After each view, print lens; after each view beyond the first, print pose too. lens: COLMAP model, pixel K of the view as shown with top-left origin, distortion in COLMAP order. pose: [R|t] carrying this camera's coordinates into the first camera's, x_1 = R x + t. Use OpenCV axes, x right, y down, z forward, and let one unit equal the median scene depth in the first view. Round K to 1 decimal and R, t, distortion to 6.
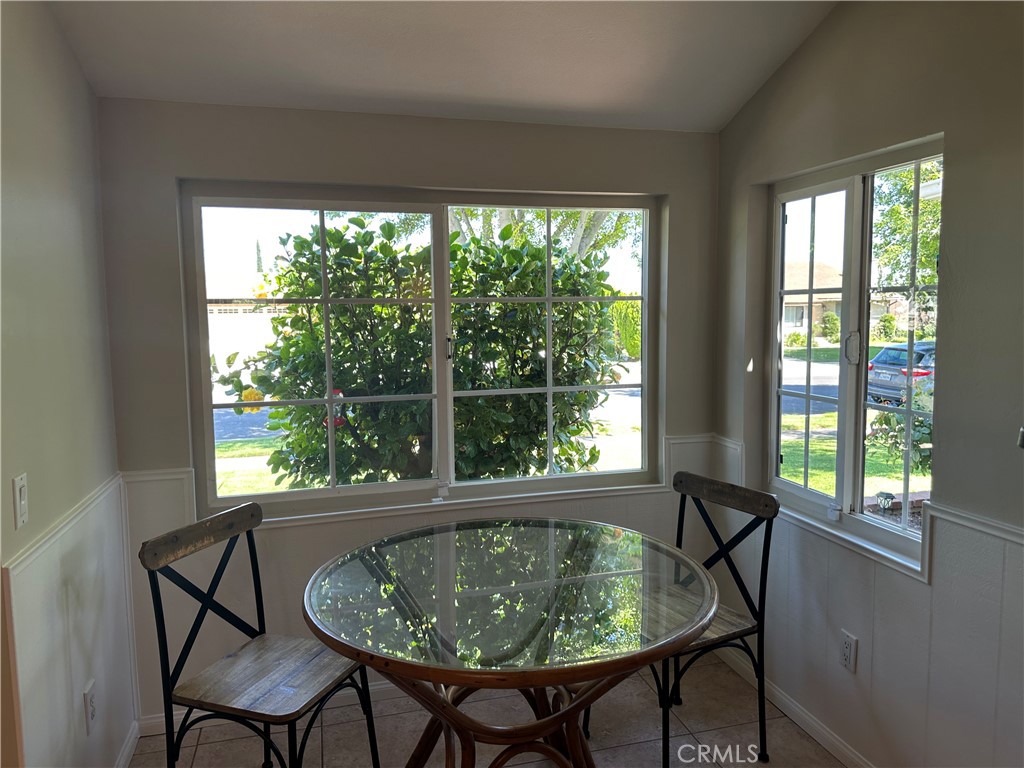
lens RADIAL K [[720.2, 0, 511.6], [0, 720.2, 381.9], [0, 0, 1]] dist [0.023723, -0.040594]
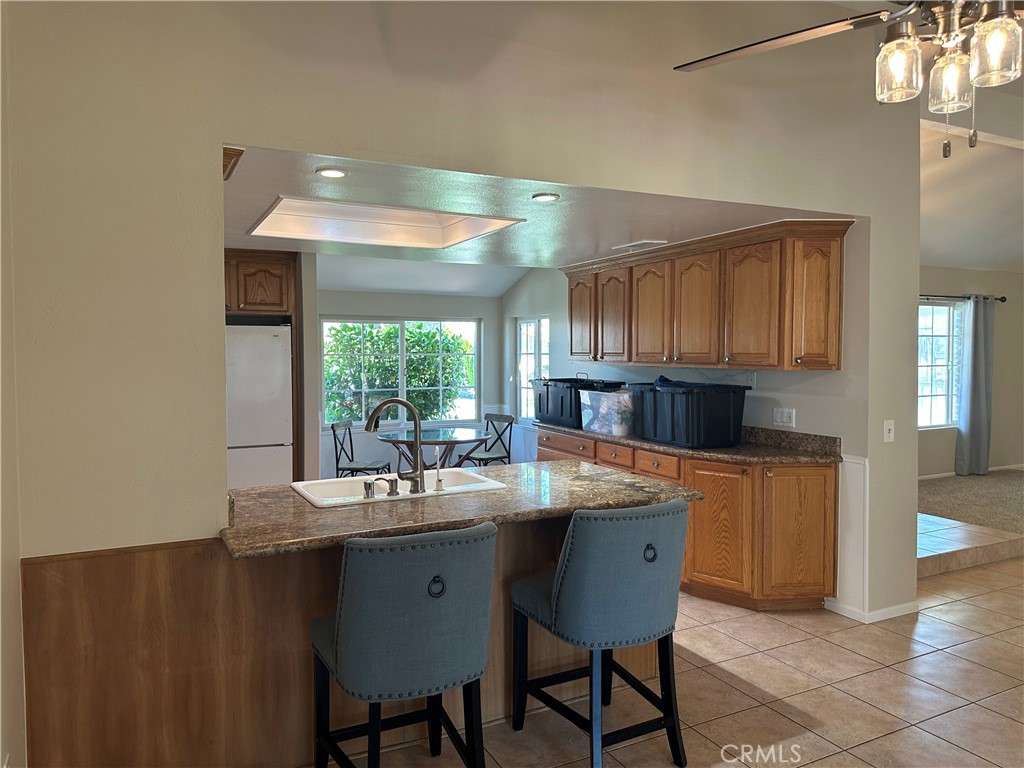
lens RADIAL K [[720.2, 0, 497.4], [0, 720.2, 377.6], [0, 0, 1]] dist [0.023723, -0.040594]
pose [[0.981977, 0.005472, 0.188924, -0.248831], [0.006715, 0.997939, -0.063812, 0.146496], [-0.188884, 0.063930, 0.979916, -1.688866]]
